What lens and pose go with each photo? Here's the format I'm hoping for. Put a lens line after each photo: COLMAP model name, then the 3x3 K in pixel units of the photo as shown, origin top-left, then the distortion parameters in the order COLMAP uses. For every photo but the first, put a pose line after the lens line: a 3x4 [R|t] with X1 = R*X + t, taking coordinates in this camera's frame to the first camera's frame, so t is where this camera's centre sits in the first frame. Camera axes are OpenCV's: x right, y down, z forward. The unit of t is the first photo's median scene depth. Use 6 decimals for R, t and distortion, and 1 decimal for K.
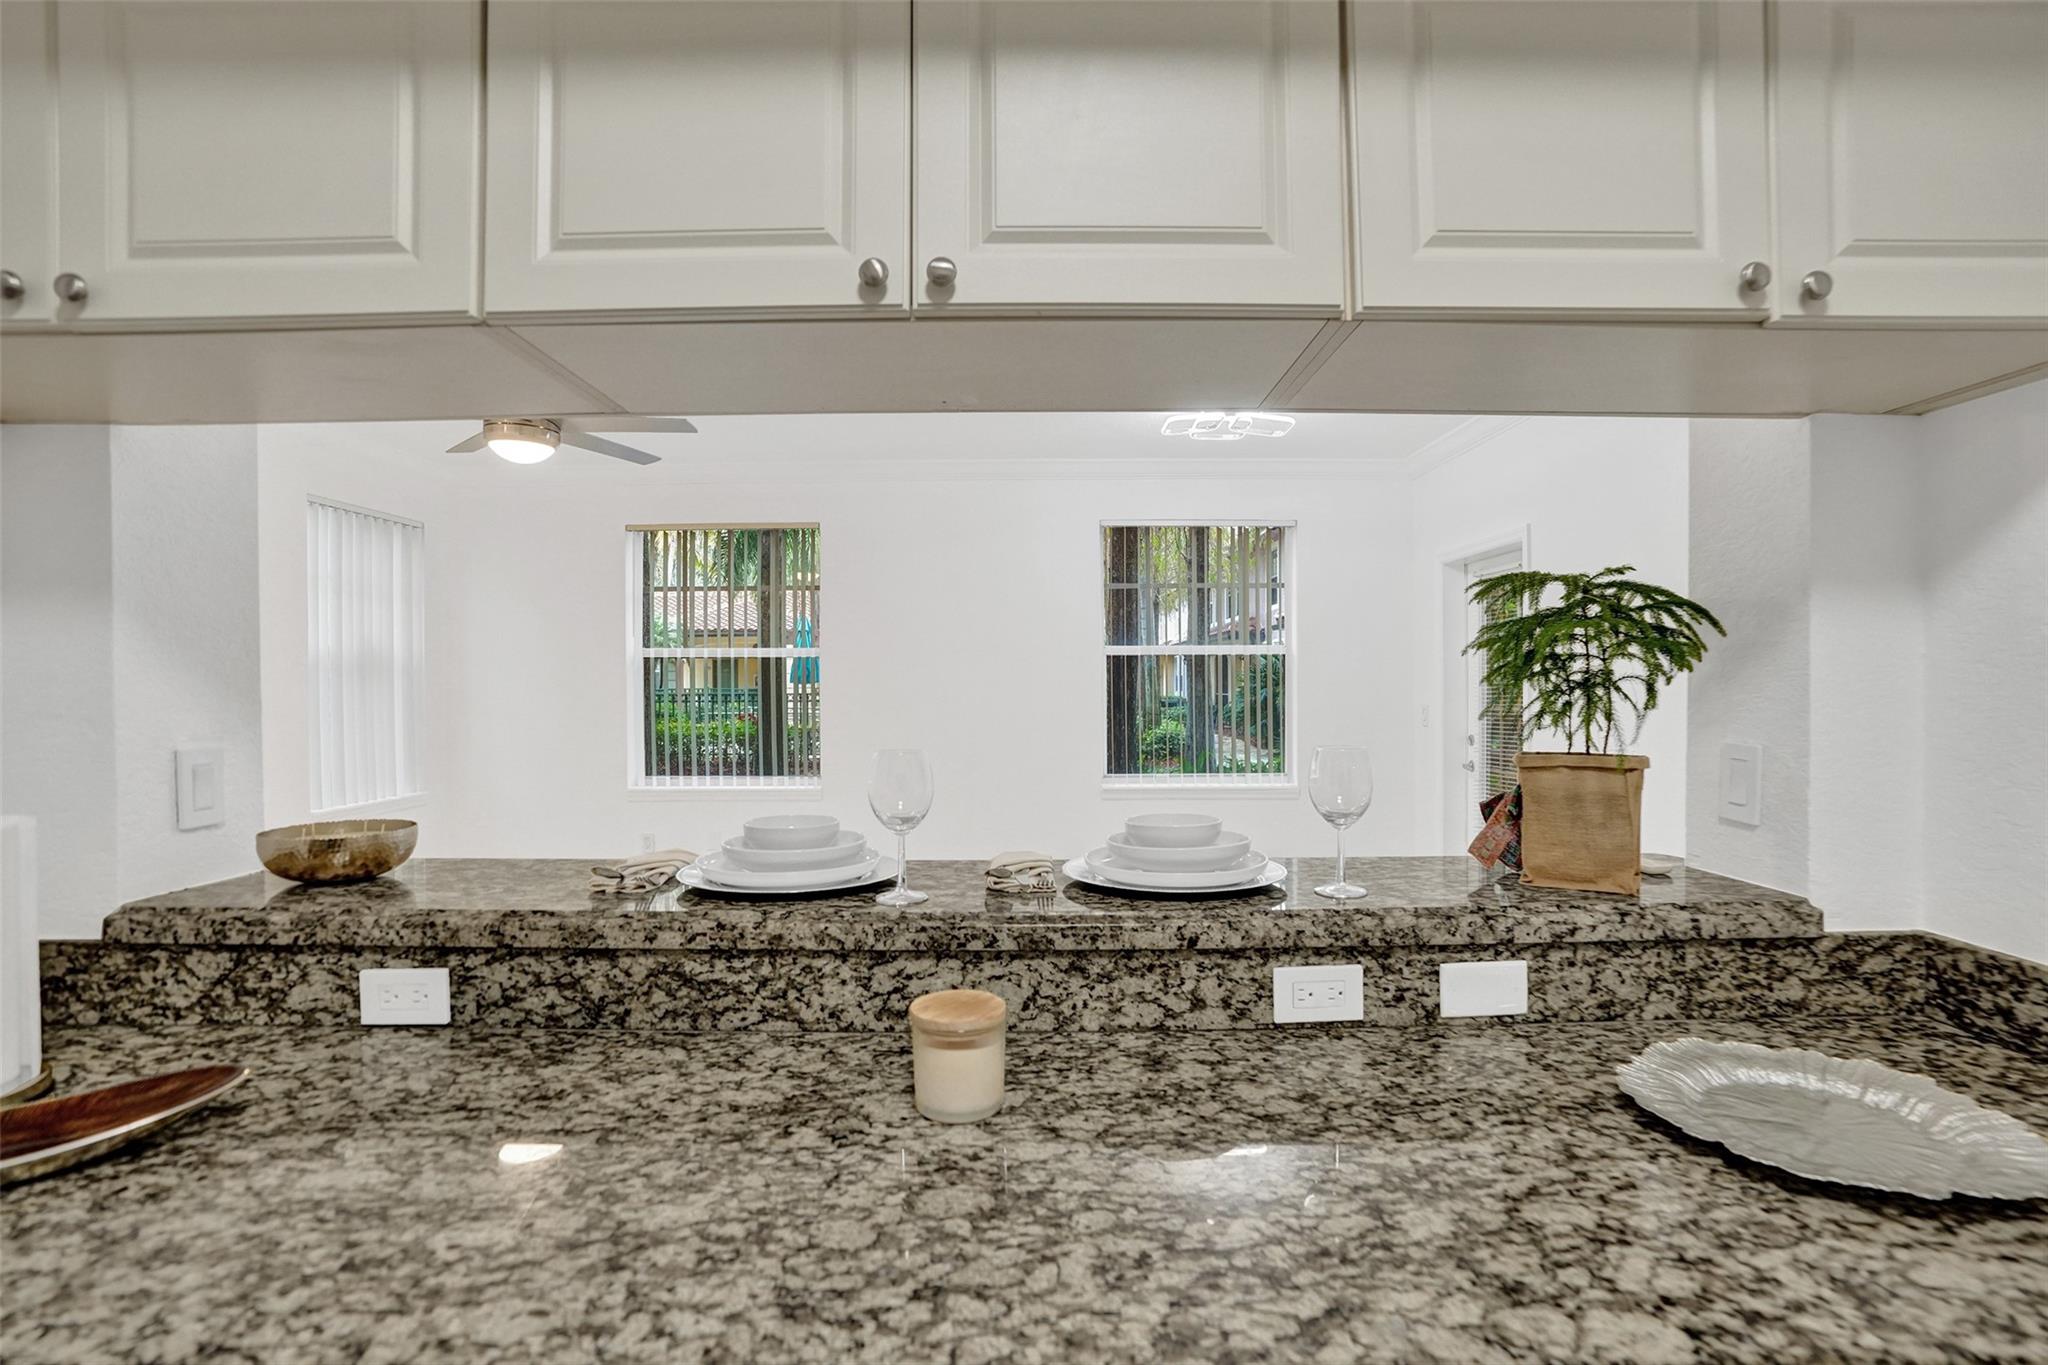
lens RADIAL K [[950.9, 0, 1026.6], [0, 950.9, 686.6], [0, 0, 1]] dist [-0.069904, 0.028403]
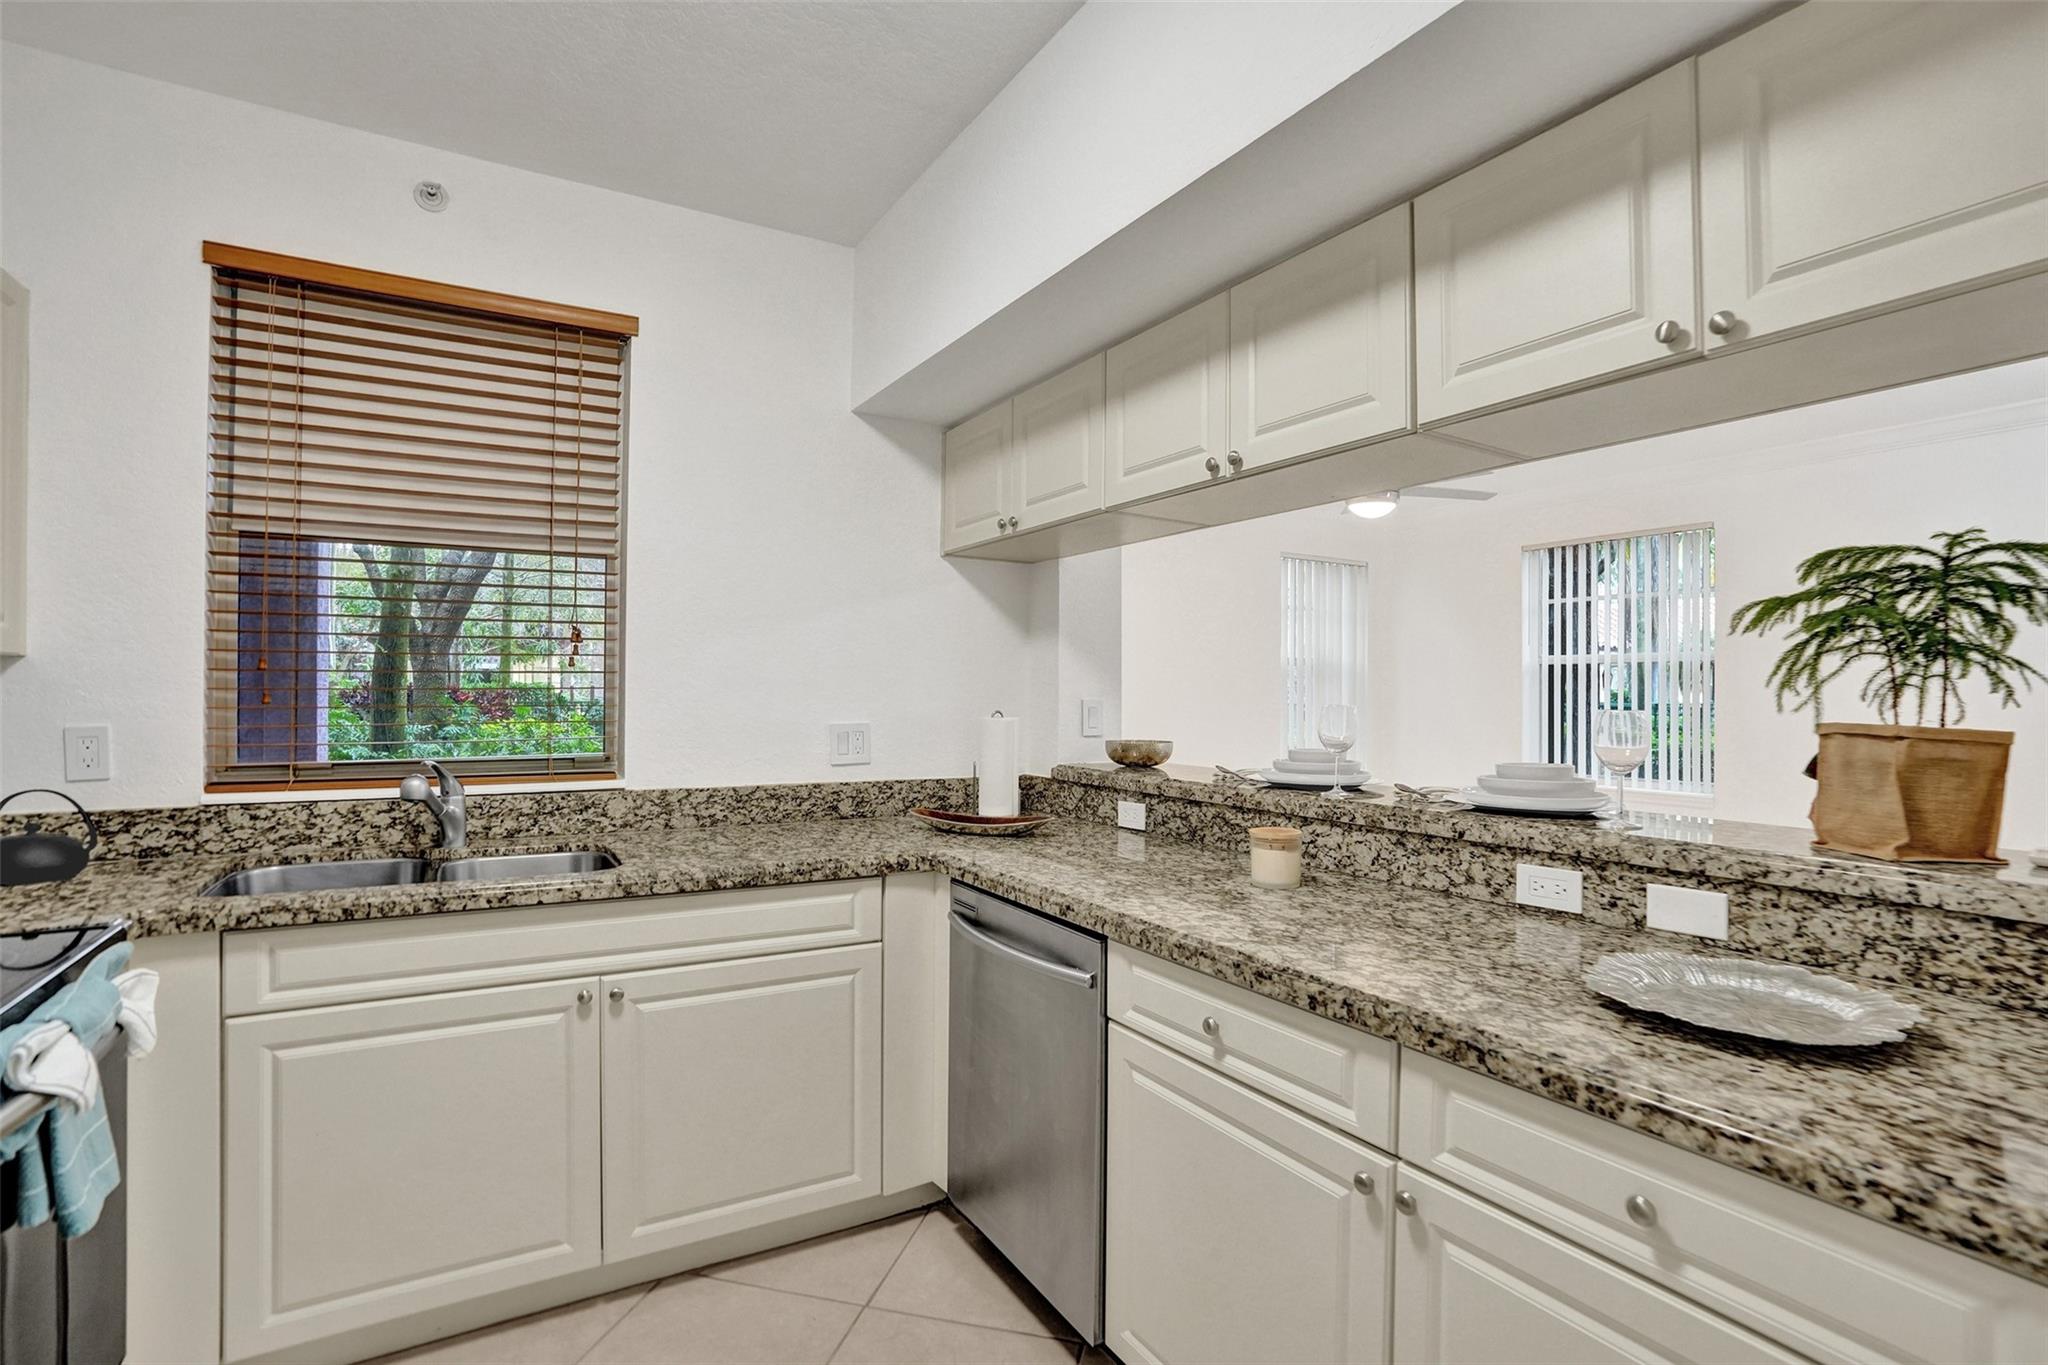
lens RADIAL K [[950.9, 0, 1026.6], [0, 950.9, 686.6], [0, 0, 1]] dist [-0.069904, 0.028403]
pose [[0.516318, 0.003197, -0.856391, 1.061931], [-0.010773, 0.999938, -0.002762, 0.050925], [0.856329, 0.010652, 0.516320, -0.330001]]
